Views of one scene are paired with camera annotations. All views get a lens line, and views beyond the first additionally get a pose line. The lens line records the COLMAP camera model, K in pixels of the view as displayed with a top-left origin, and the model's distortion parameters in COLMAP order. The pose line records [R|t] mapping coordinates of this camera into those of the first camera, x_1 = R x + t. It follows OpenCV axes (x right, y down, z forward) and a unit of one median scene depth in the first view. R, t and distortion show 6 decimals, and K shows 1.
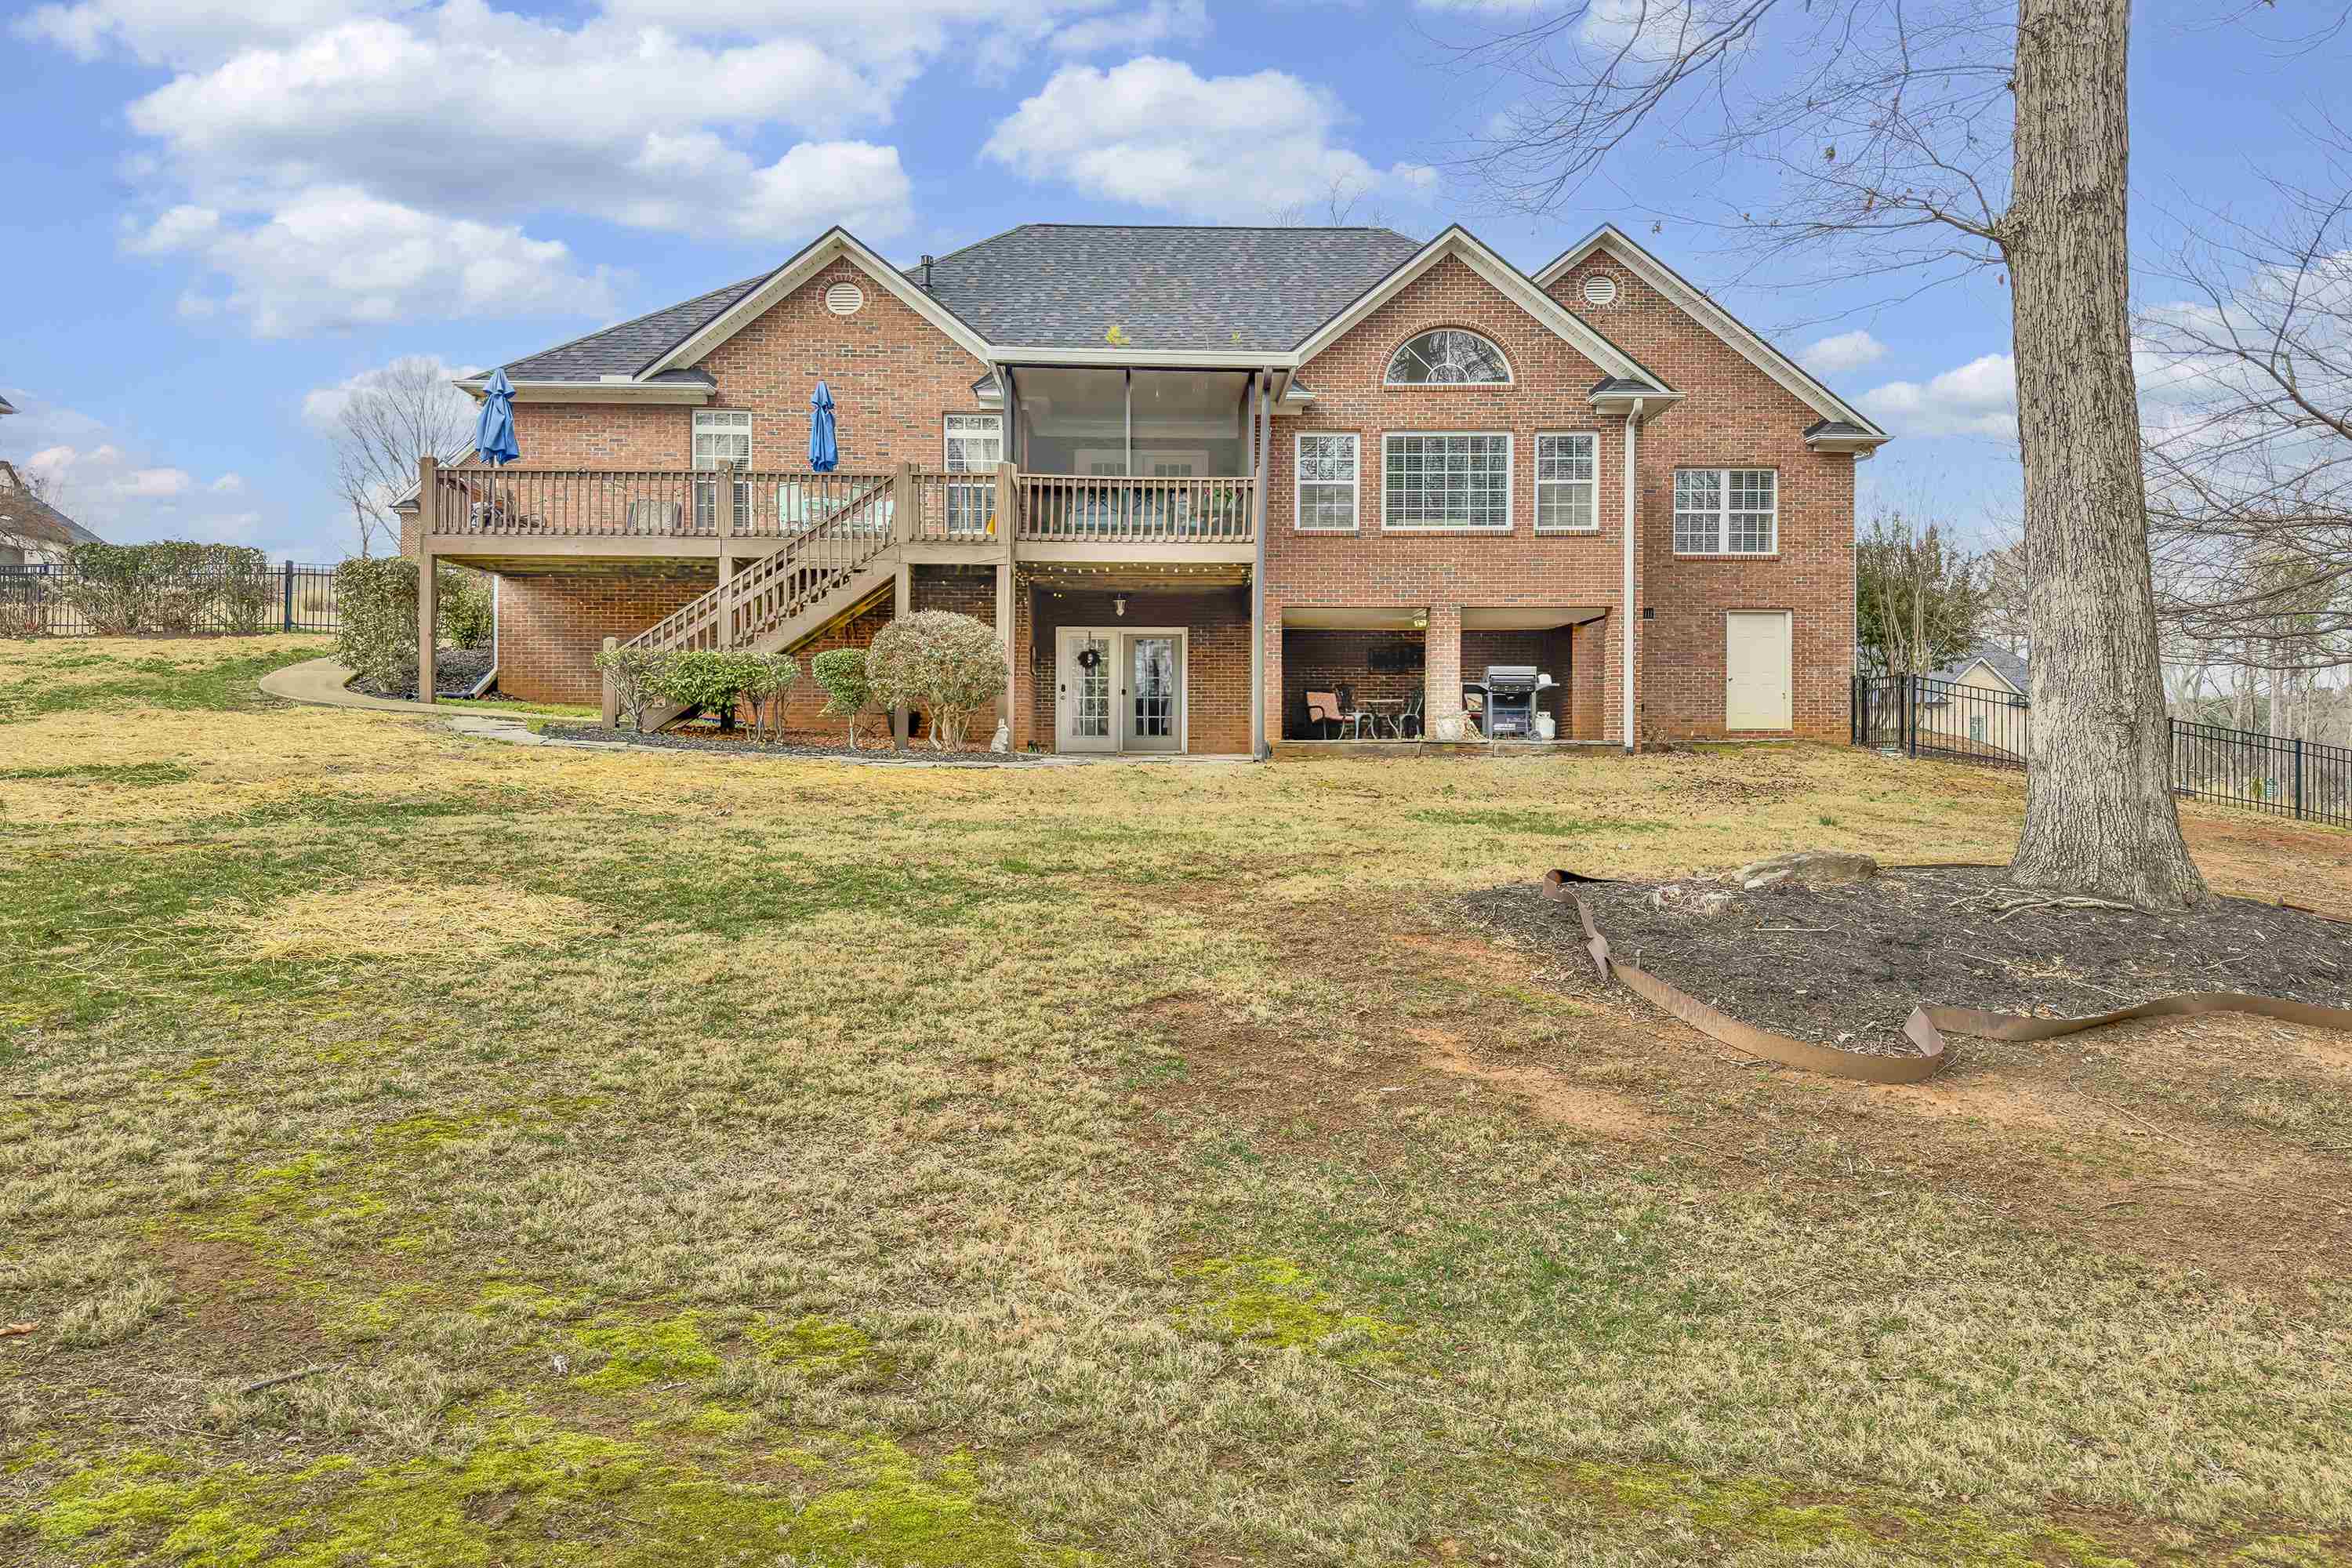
lens RADIAL K [[1755.9, 0, 1176.0], [0, 1755.9, 784.0], [0, 0, 1]] dist [0.004130, -0.000628]
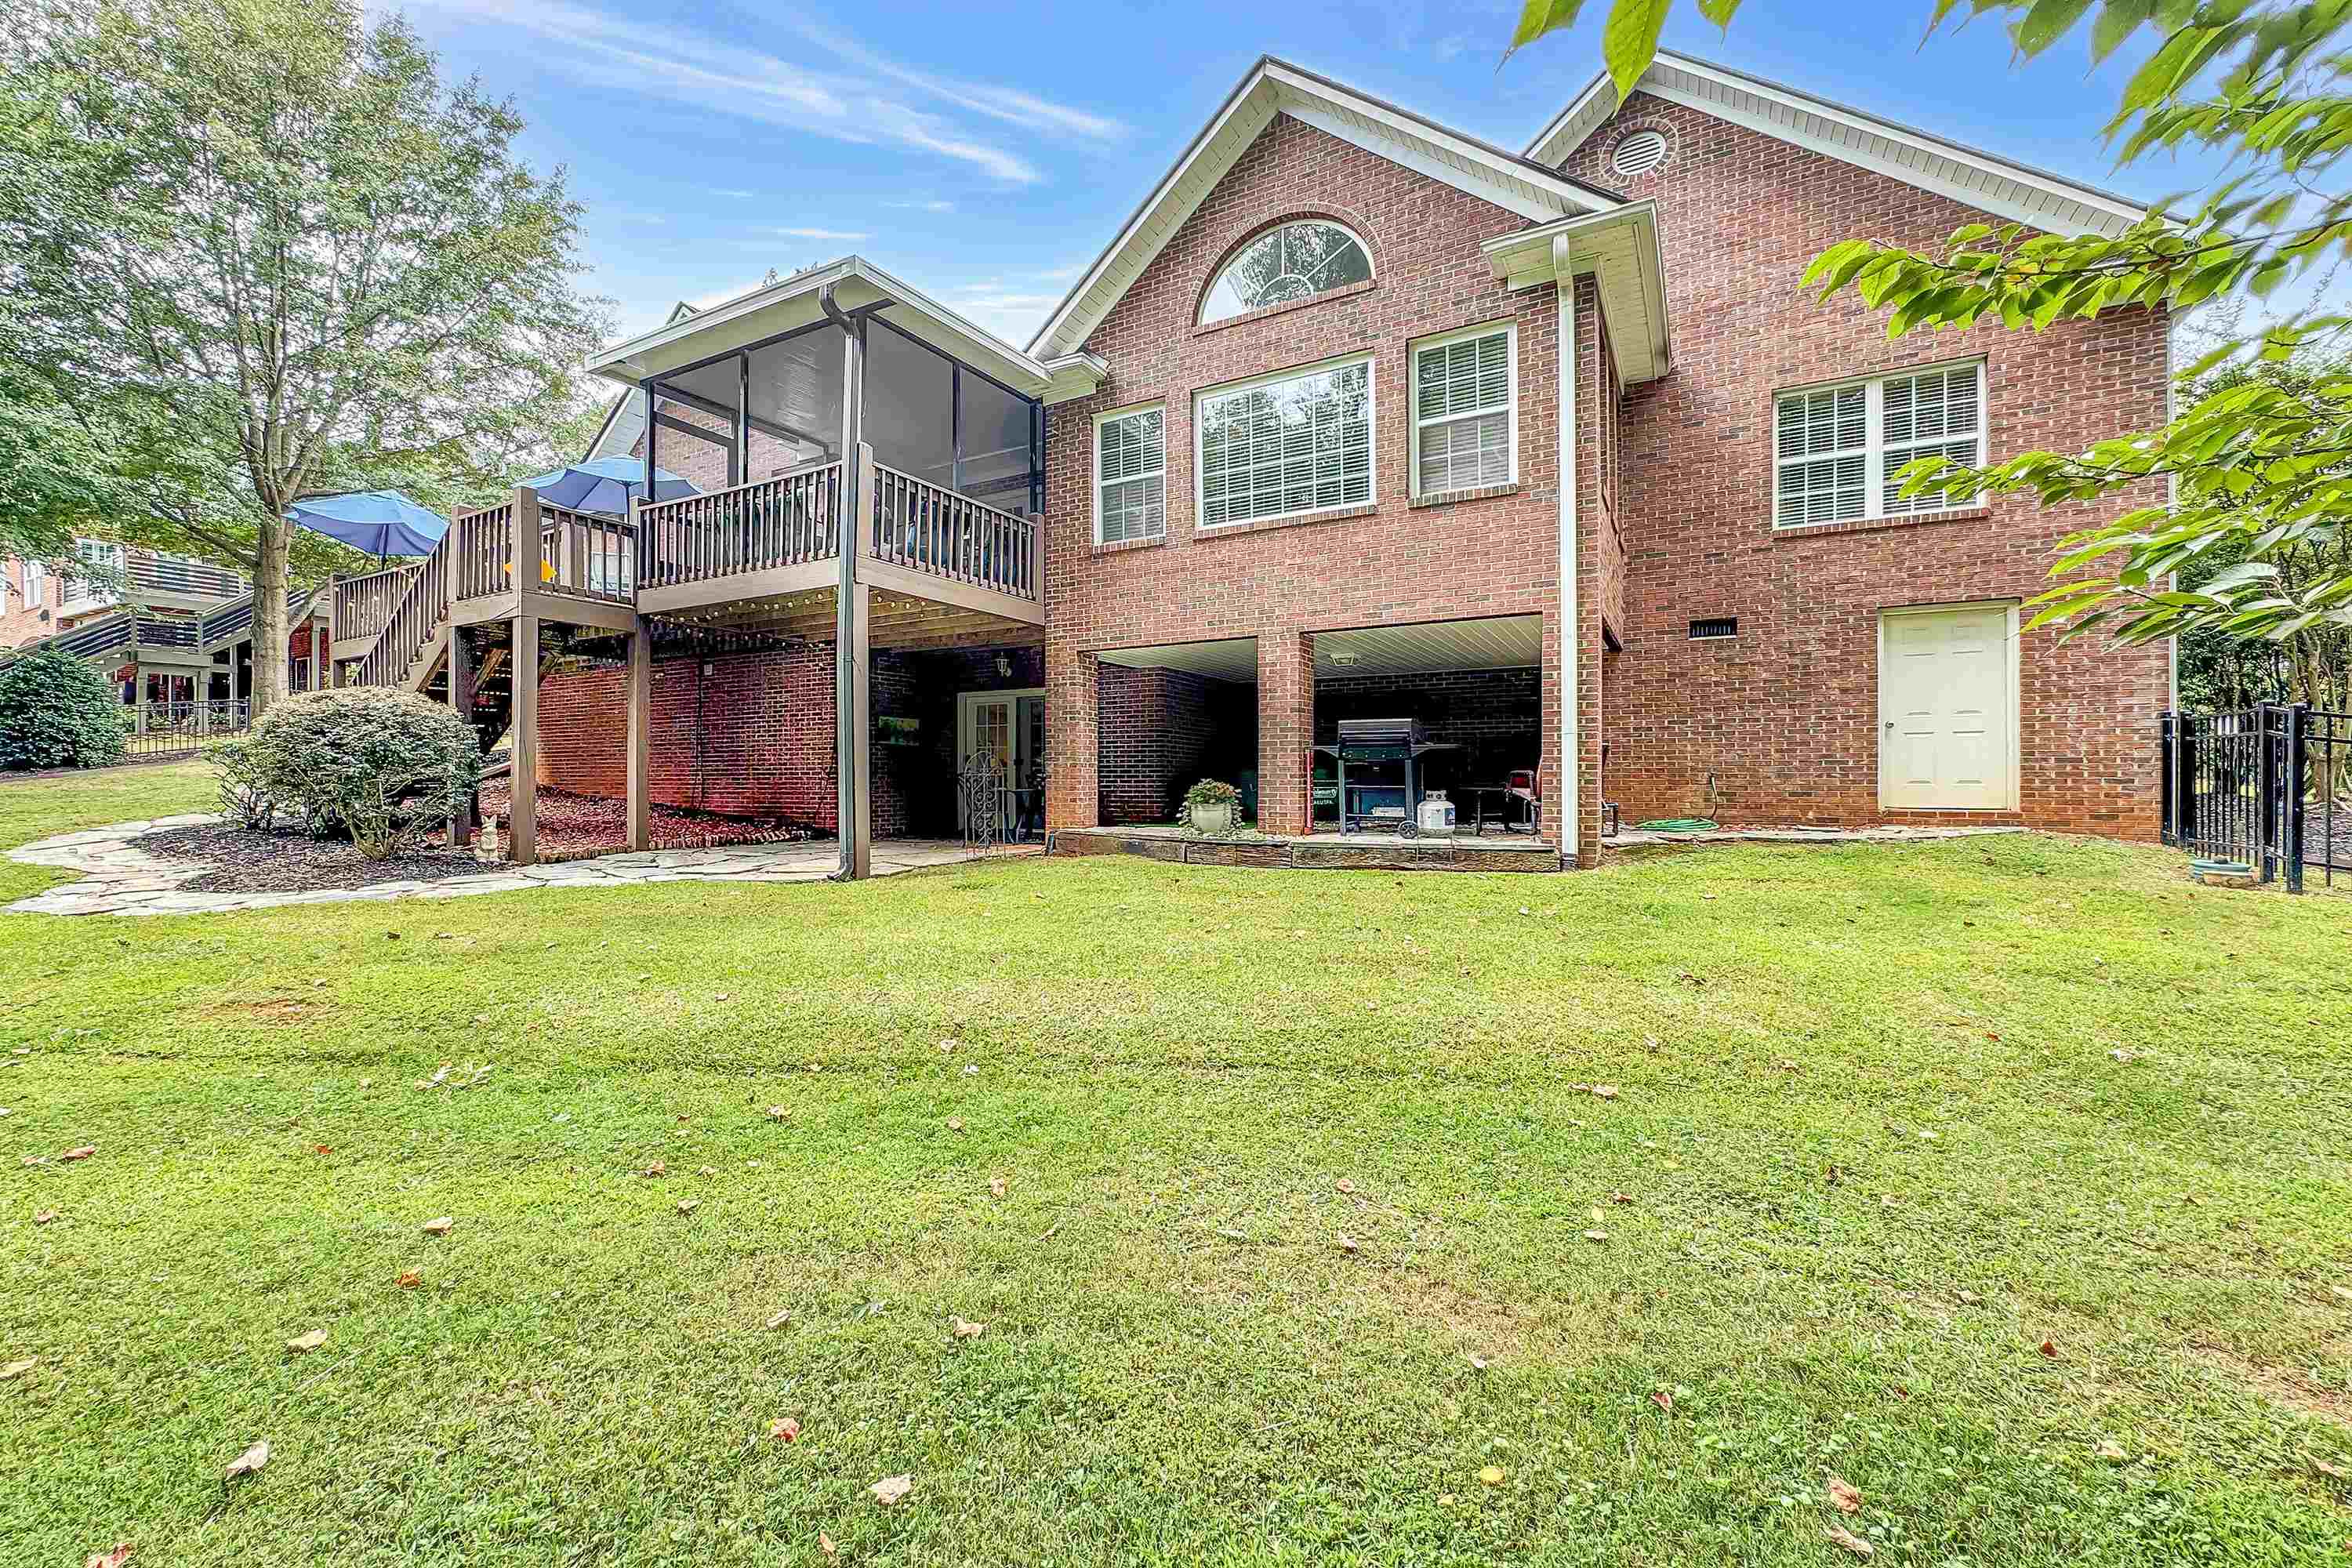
lens RADIAL K [[991.6, 0, 1176.0], [0, 991.6, 784.0], [0, 0, 1]] dist [-0.014511, -0.000043]
pose [[0.854004, 0.000007, -0.520267, 0.315210], [-0.003346, 0.999979, -0.005480, -0.041483], [0.520256, 0.006421, 0.853986, 0.655167]]
